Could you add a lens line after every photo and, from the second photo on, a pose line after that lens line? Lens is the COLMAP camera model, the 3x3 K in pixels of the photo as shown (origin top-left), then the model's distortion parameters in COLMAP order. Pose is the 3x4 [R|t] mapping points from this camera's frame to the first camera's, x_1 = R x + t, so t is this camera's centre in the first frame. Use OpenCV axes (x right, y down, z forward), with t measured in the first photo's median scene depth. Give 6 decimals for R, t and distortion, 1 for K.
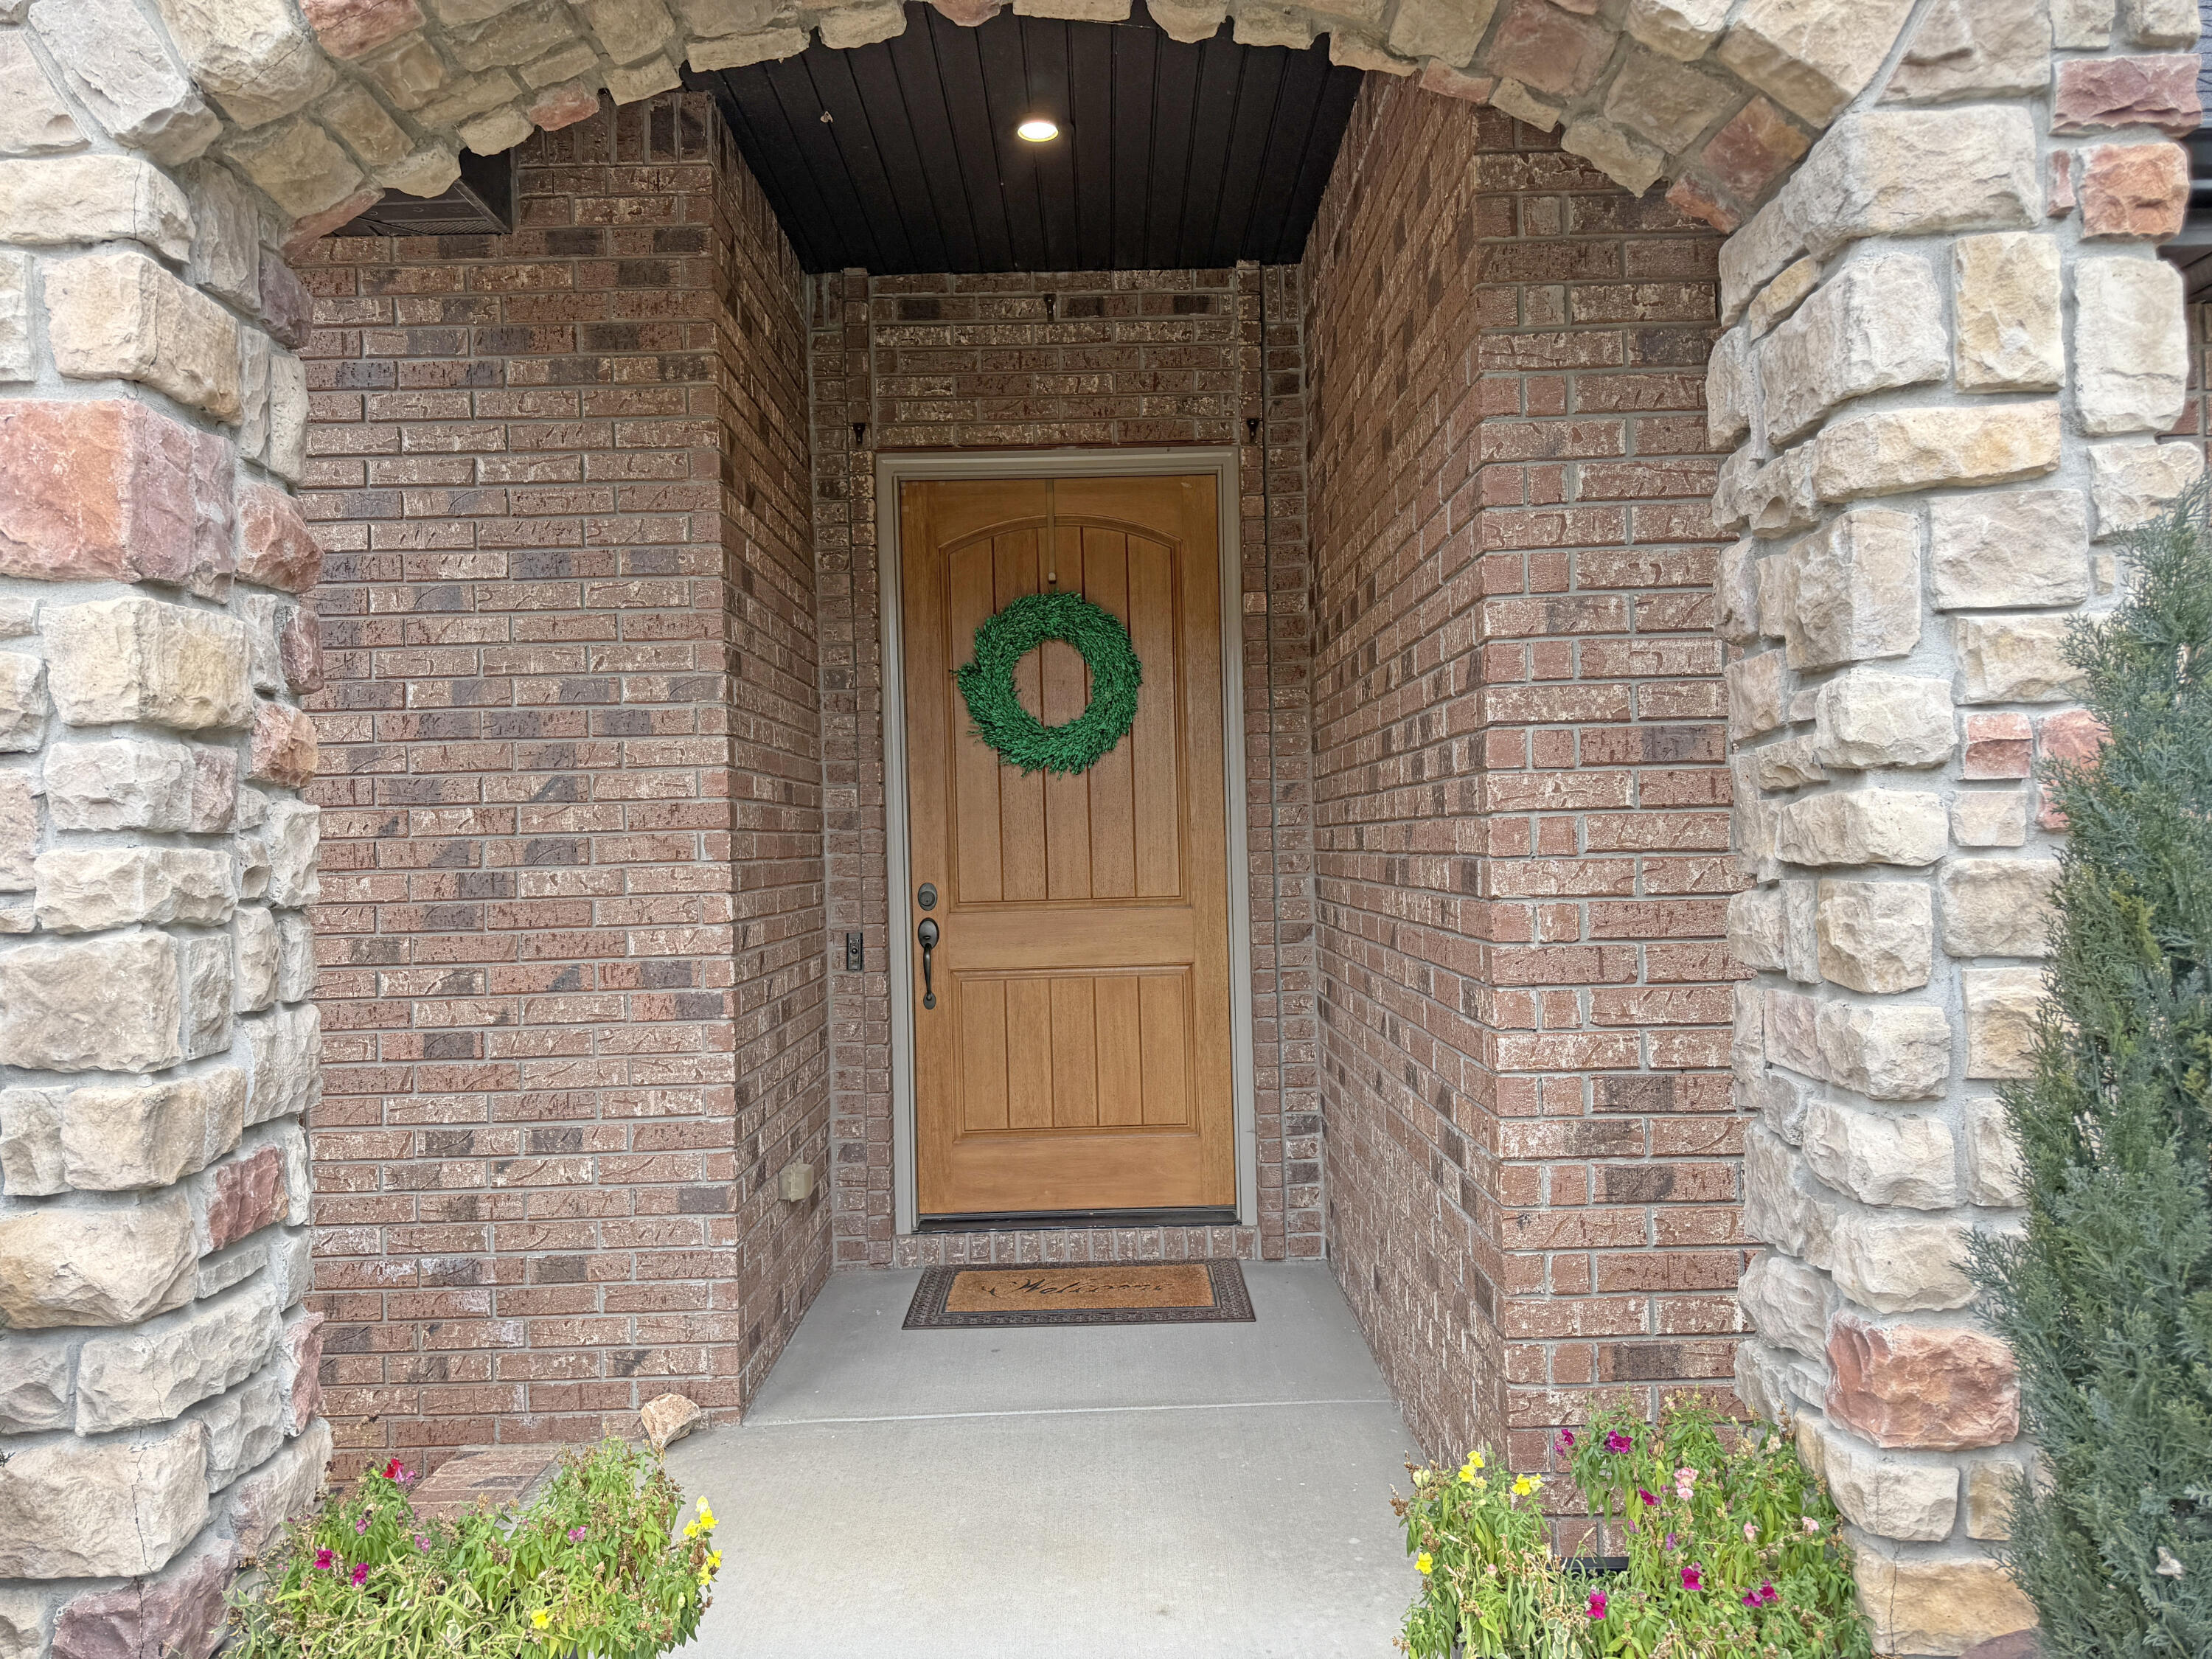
lens RADIAL K [[1539.5, 0, 1116.8], [0, 1539.5, 822.6], [0, 0, 1]] dist [0.007769, -0.002304]
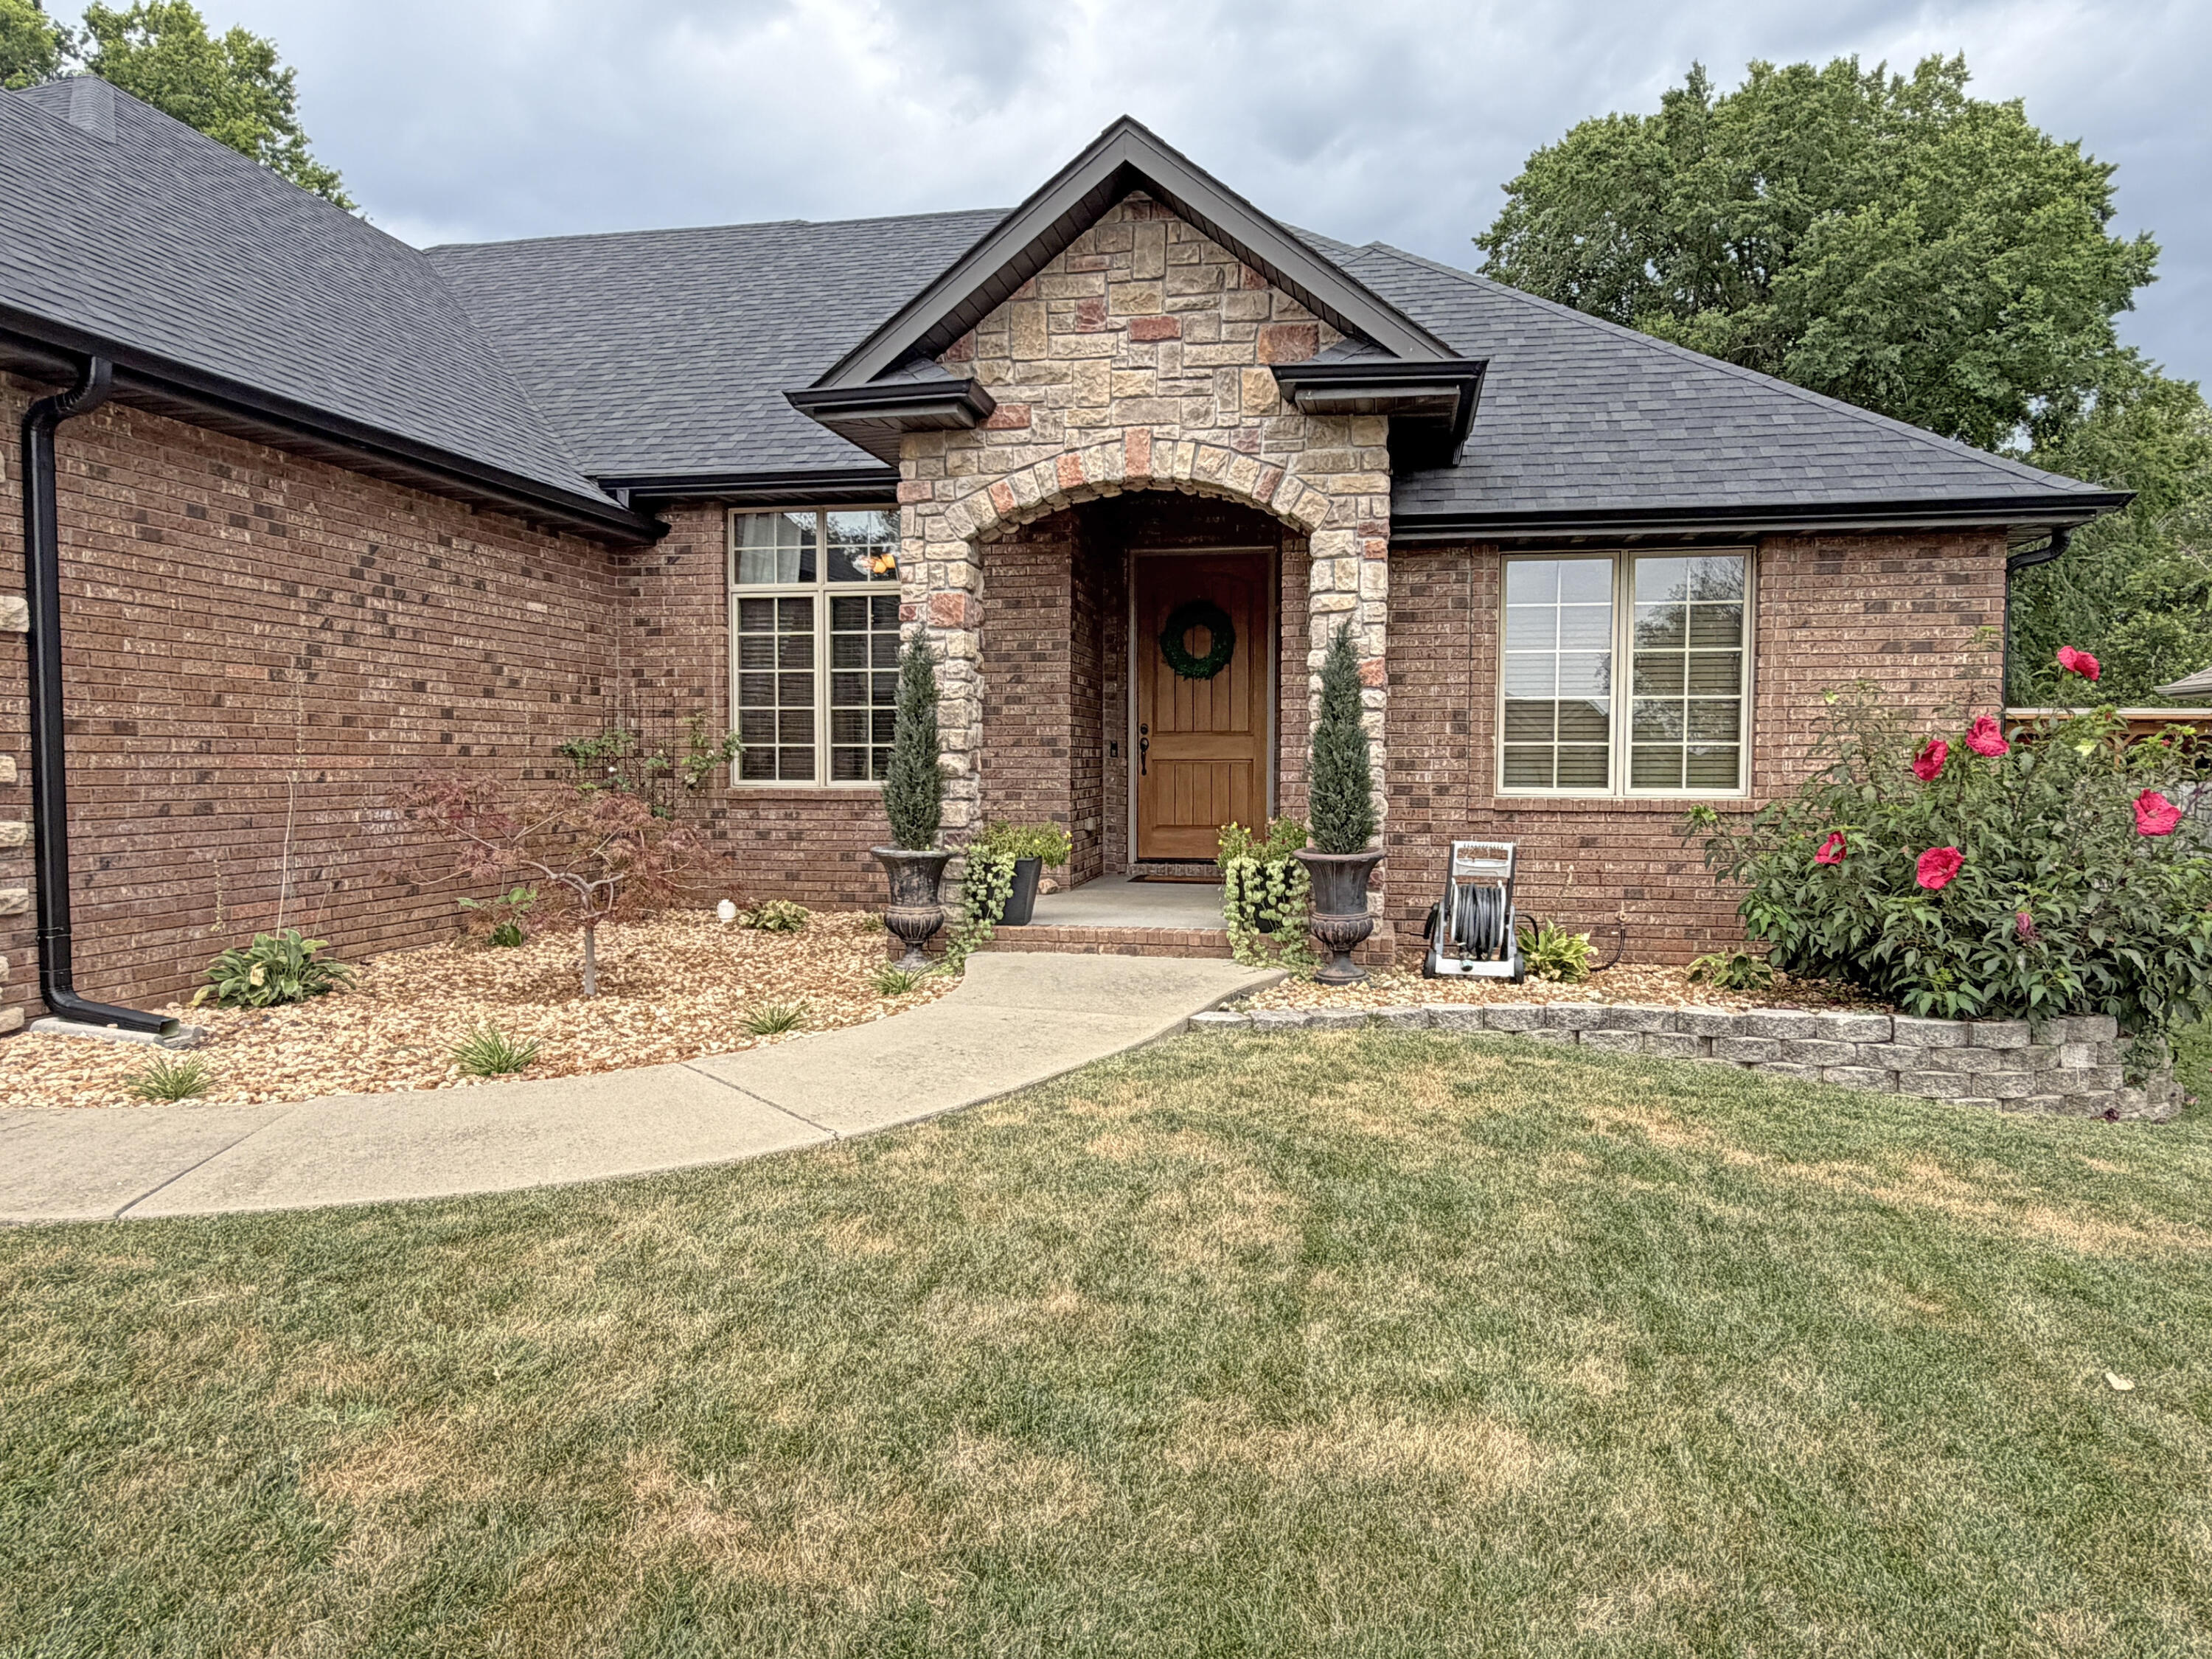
lens RADIAL K [[1406.0, 0, 1107.5], [0, 1406.0, 837.5], [0, 0, 1]] dist [0.000913, 0.000012]
pose [[0.980332, 0.037856, -0.193692, 0.366156], [-0.025373, 0.997462, 0.066531, 0.102361], [0.195719, -0.060308, 0.978804, -1.715168]]
